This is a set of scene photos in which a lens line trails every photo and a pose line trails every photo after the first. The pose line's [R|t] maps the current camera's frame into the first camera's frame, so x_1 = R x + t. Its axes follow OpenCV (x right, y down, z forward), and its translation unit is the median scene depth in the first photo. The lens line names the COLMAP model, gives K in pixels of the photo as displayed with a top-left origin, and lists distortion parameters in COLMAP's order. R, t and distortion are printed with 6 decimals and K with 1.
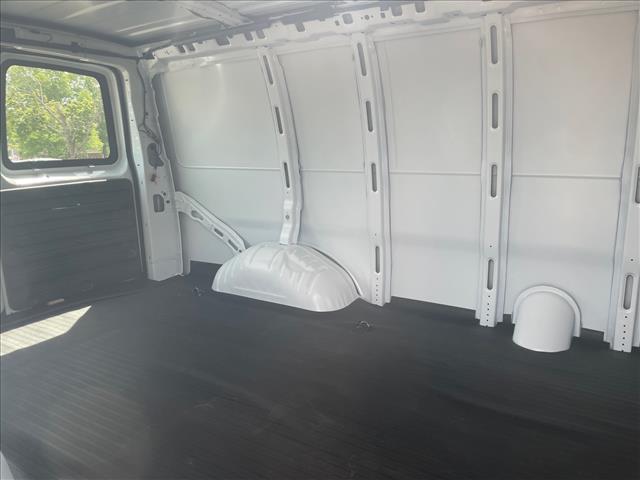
lens RADIAL K [[473.5, 0, 320.0], [0, 473.5, 240.0], [0, 0, 1]] dist [0.064128, -0.097698]
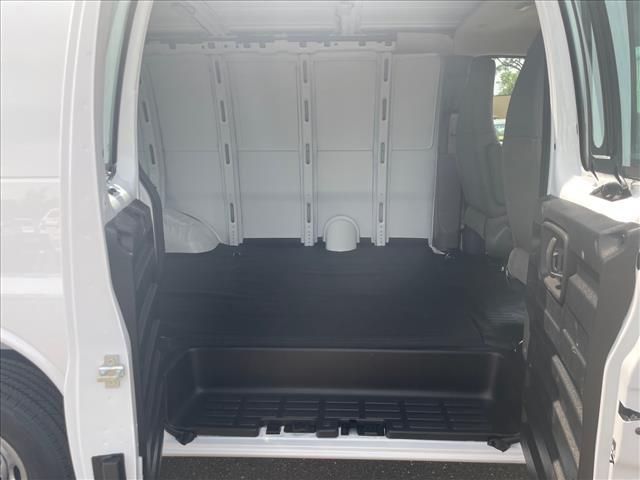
lens RADIAL K [[473.5, 0, 320.0], [0, 473.5, 240.0], [0, 0, 1]] dist [0.064128, -0.097698]
pose [[0.869761, -0.106122, 0.481928, -0.387604], [0.094245, 0.994349, 0.048869, 0.087066], [-0.484391, 0.002915, 0.874847, -0.414276]]
